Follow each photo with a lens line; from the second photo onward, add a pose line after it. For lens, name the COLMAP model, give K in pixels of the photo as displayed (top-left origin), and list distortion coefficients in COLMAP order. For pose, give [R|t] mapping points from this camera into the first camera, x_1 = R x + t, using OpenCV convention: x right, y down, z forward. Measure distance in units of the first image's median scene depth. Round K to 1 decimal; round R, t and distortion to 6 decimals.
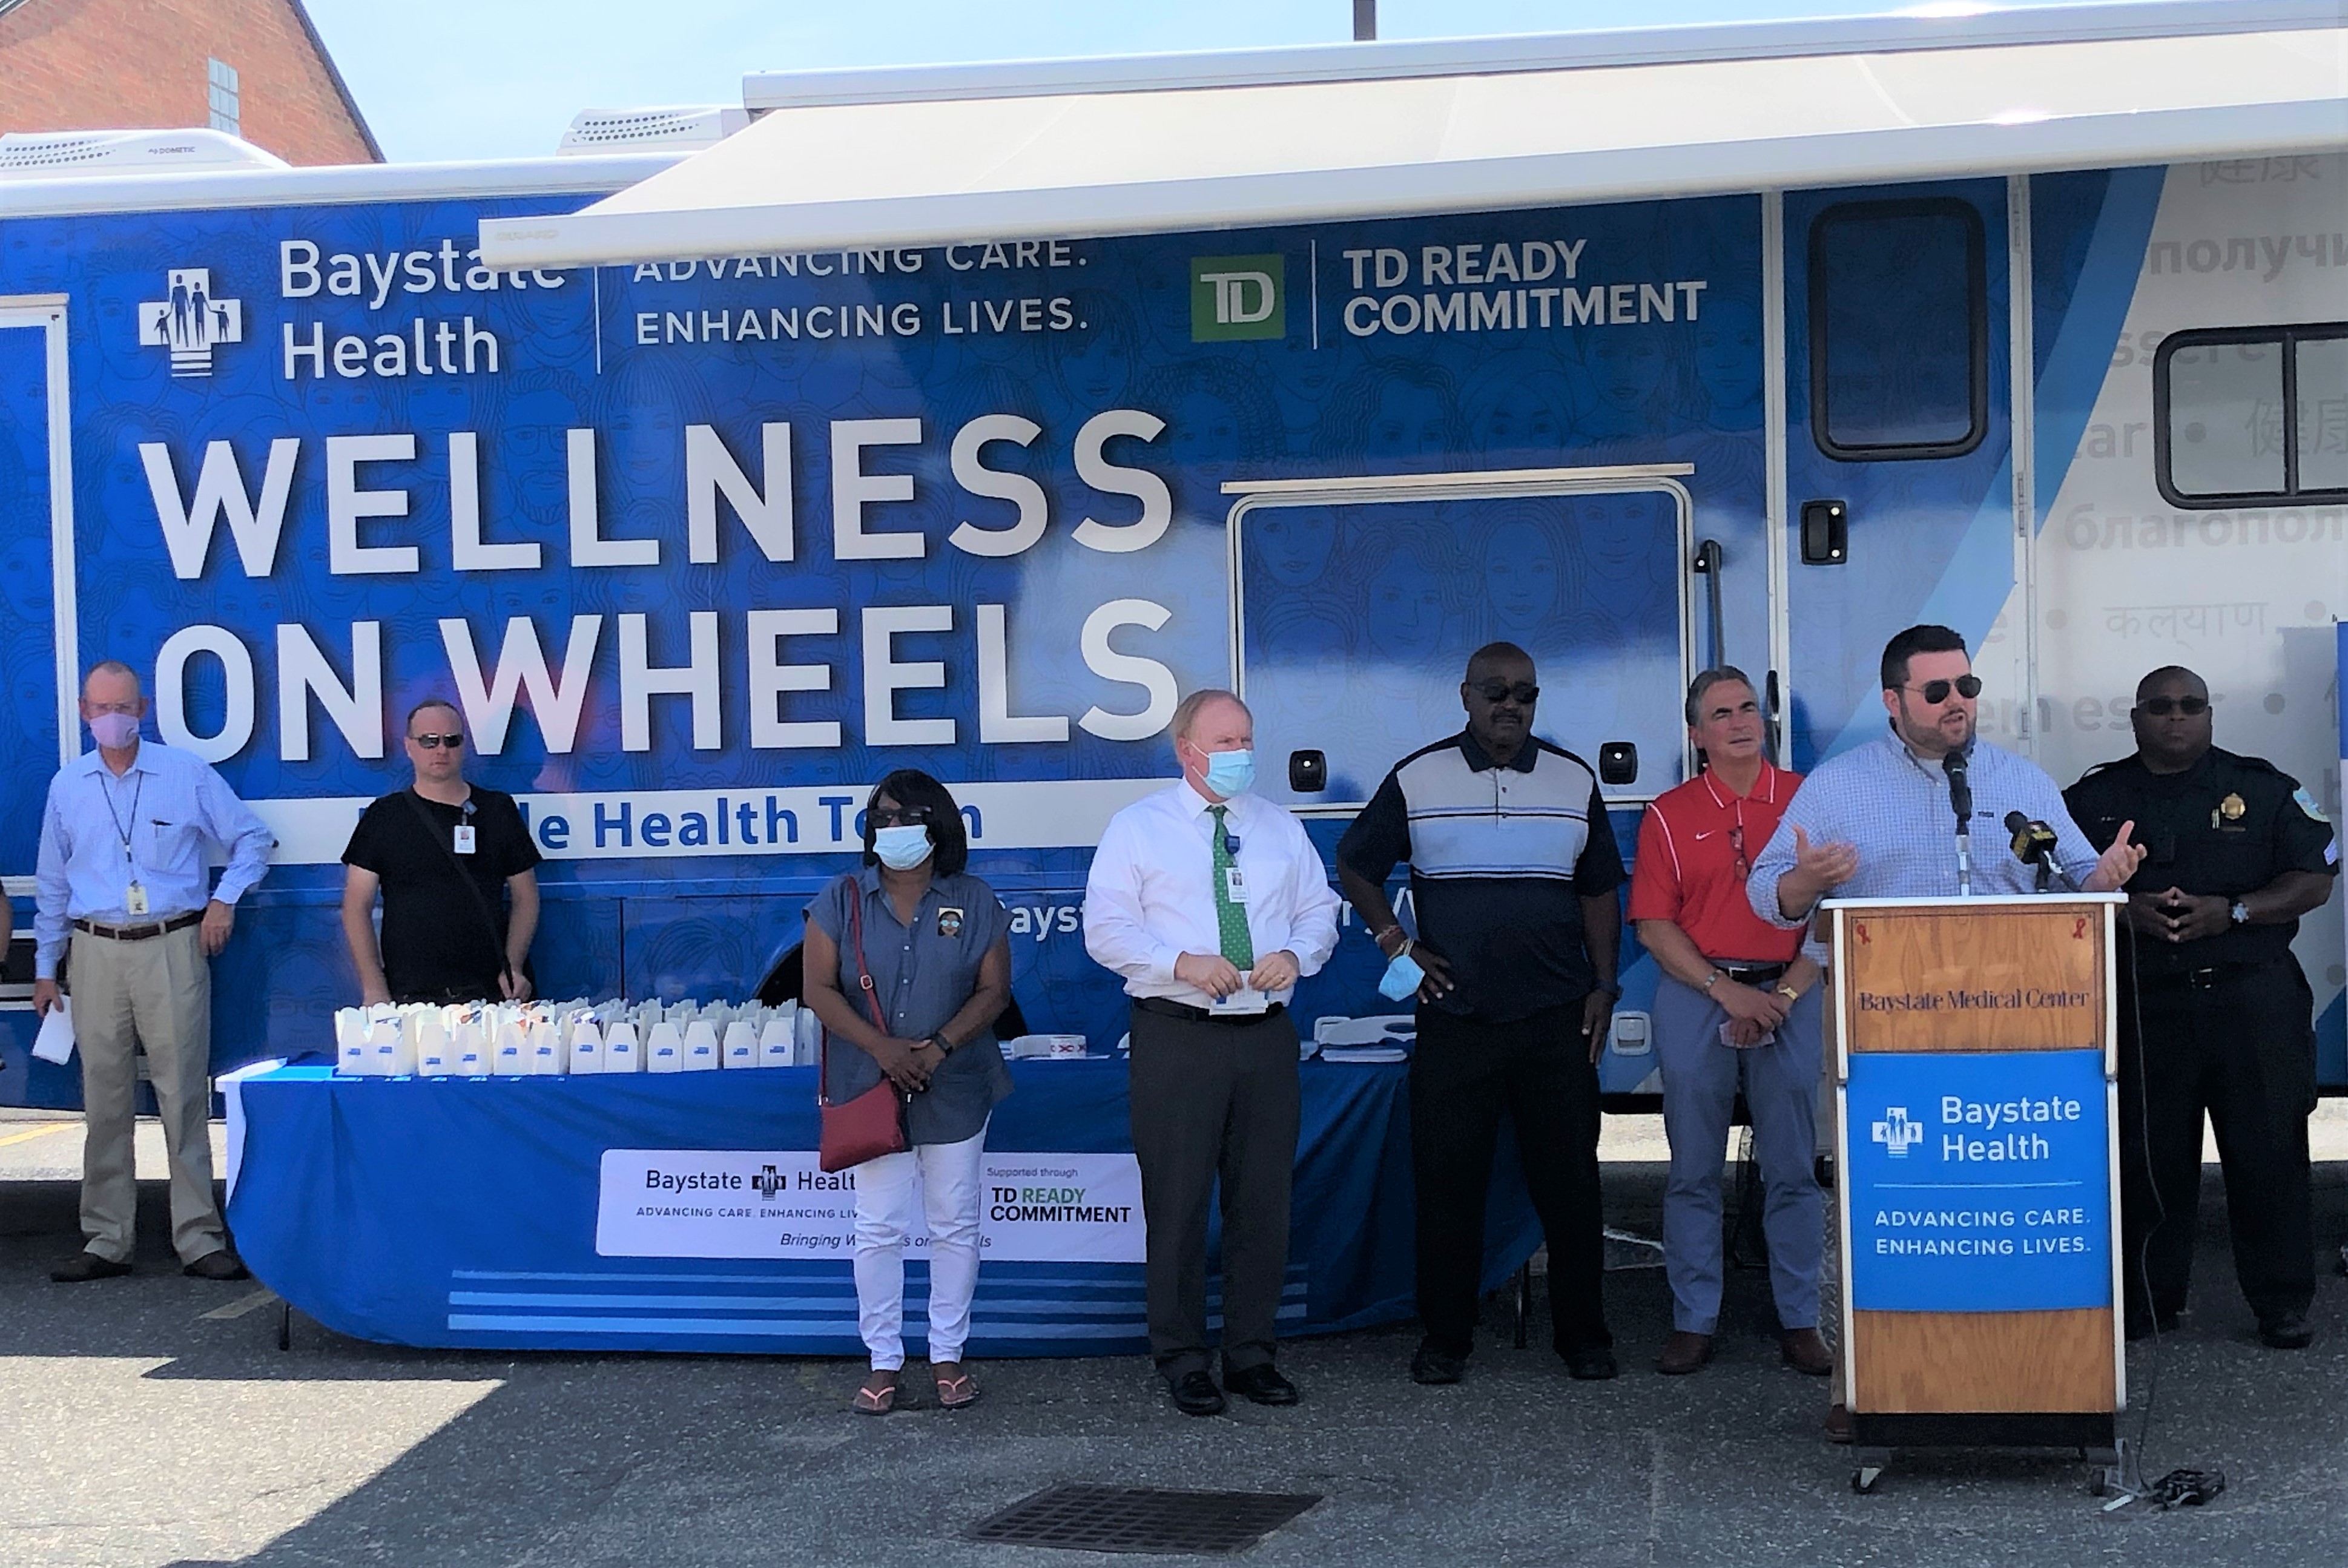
lens RADIAL K [[4189.4, 0, 1076.5], [0, 4189.4, 903.8], [0, 0, 1]] dist [0.143170, 0.000000]
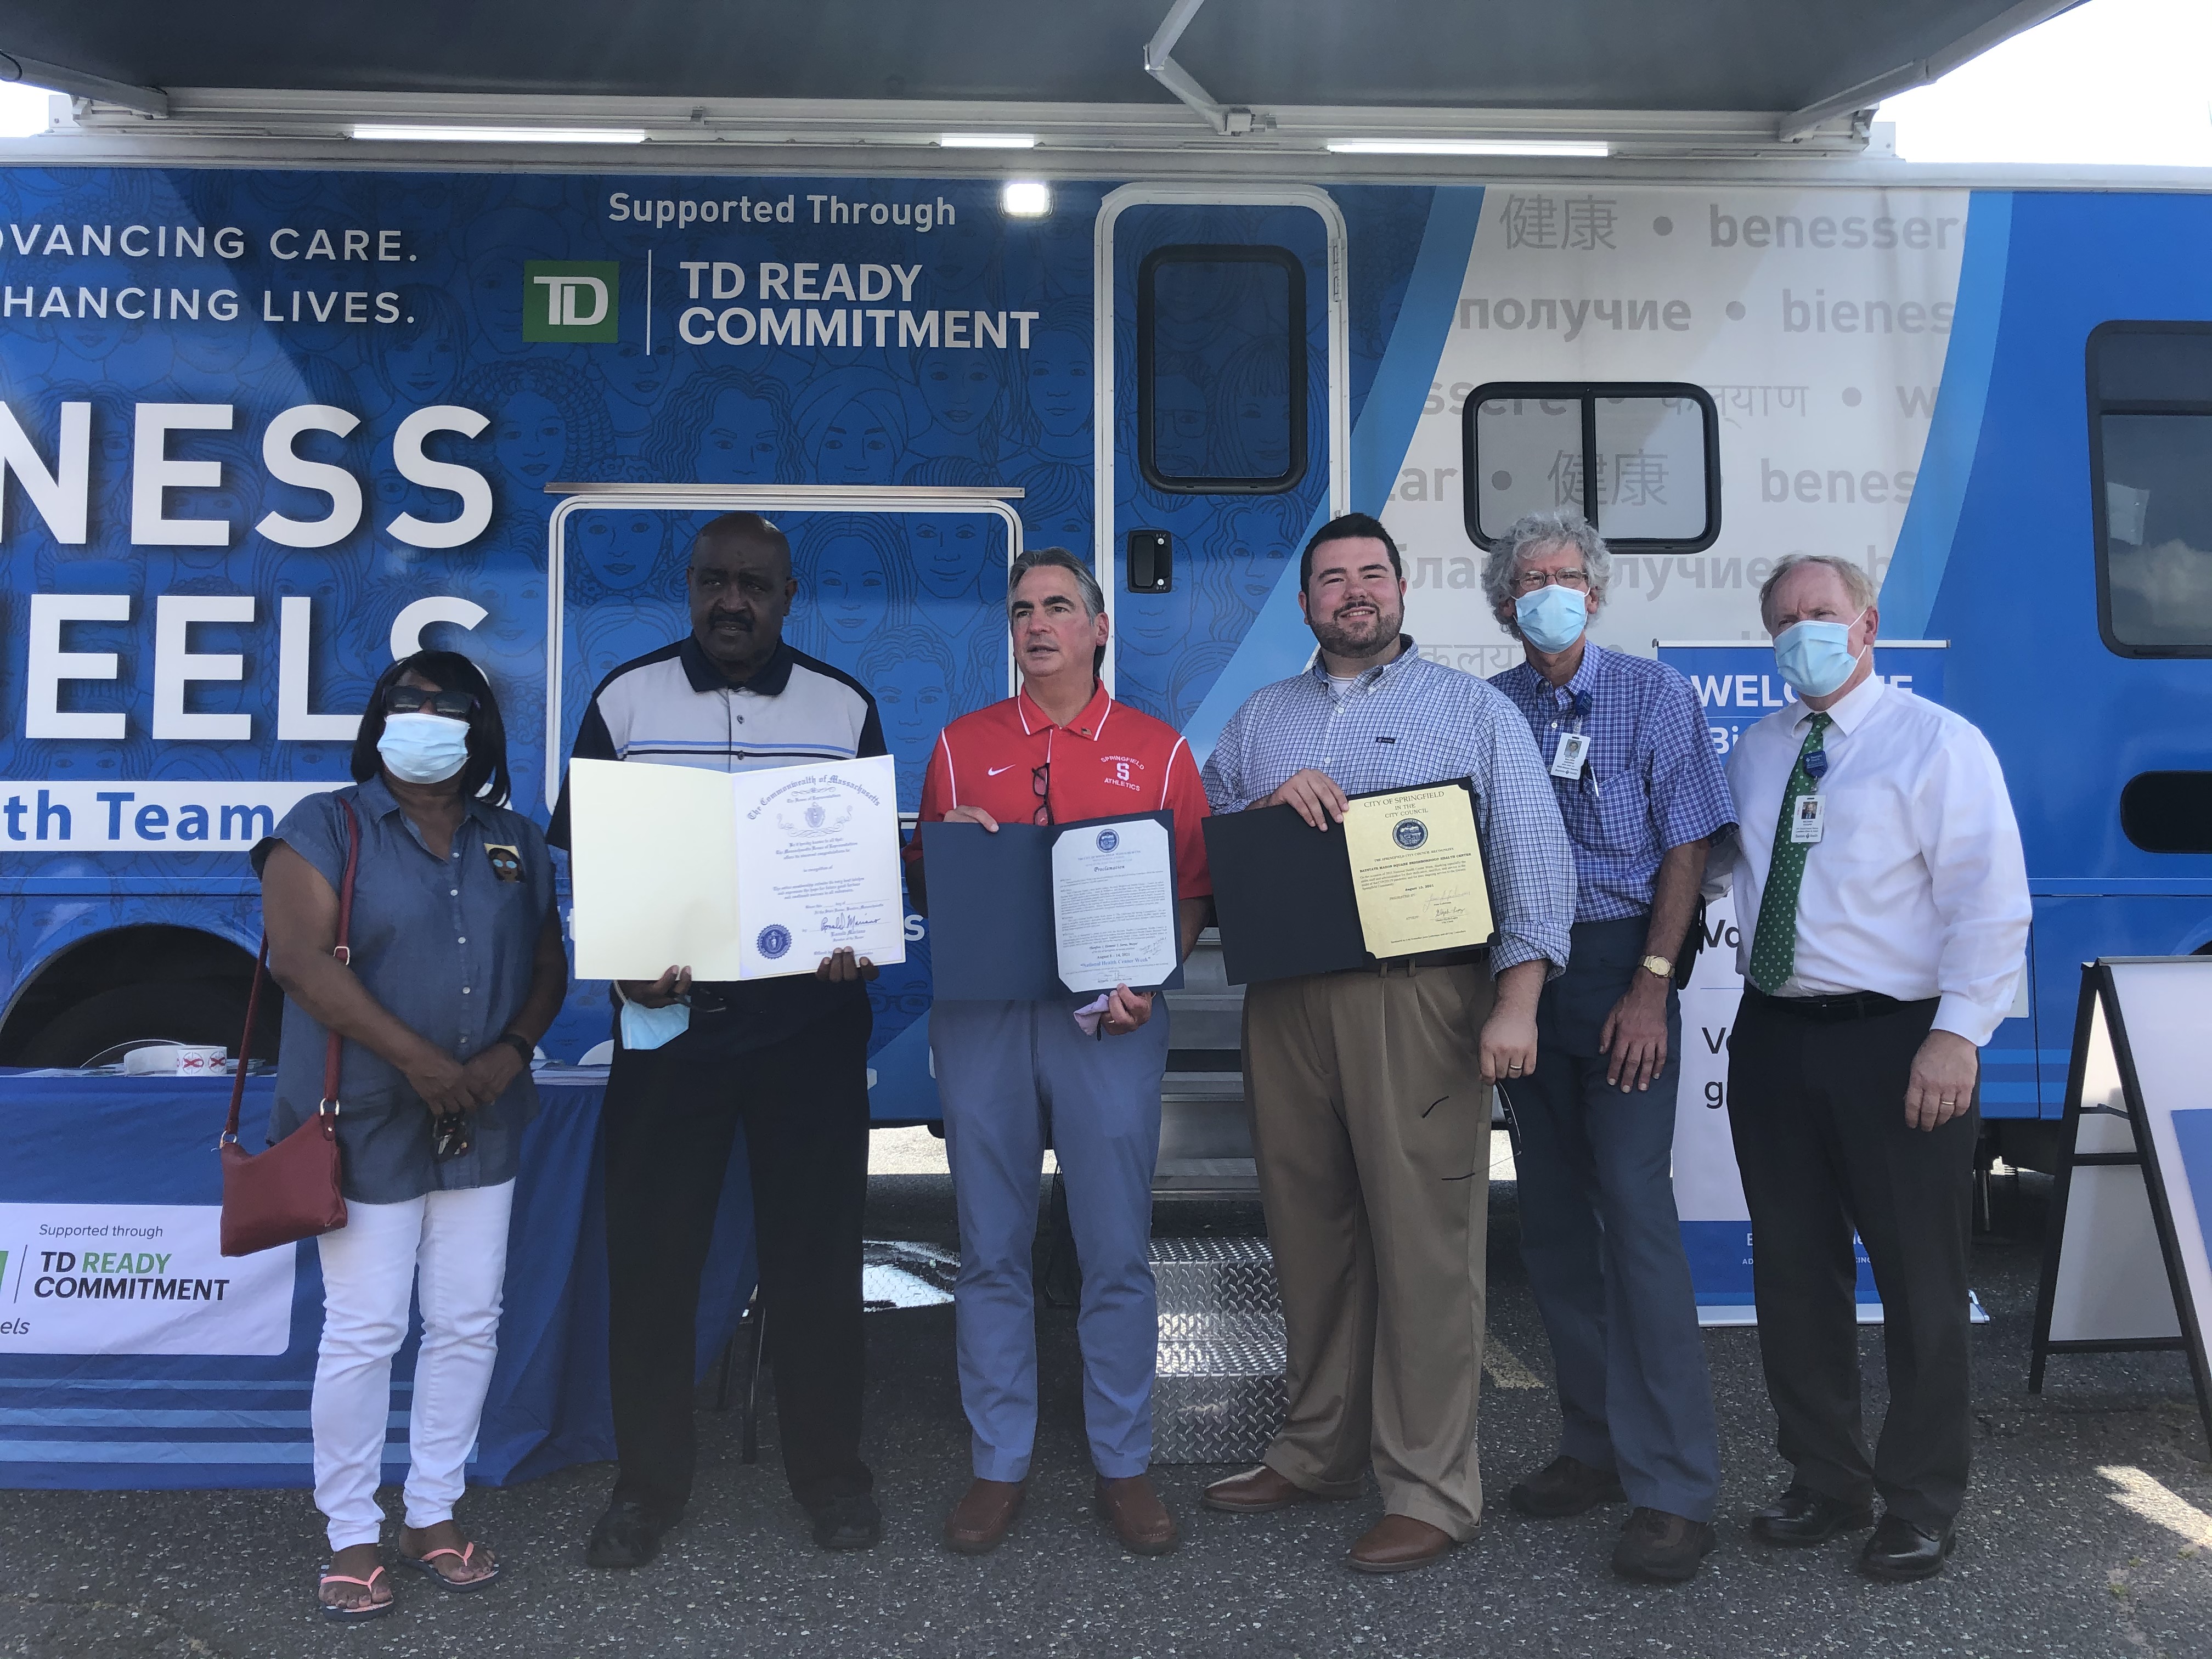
lens RADIAL K [[1749.4, 0, 1072.9], [0, 1749.4, 843.5], [0, 0, 1]] dist [0.016863, -0.006824]
pose [[0.989579, 0.035061, 0.139655, 0.102872], [-0.021603, 0.995075, -0.096741, 0.019913], [-0.142359, 0.092715, 0.985463, 0.594686]]
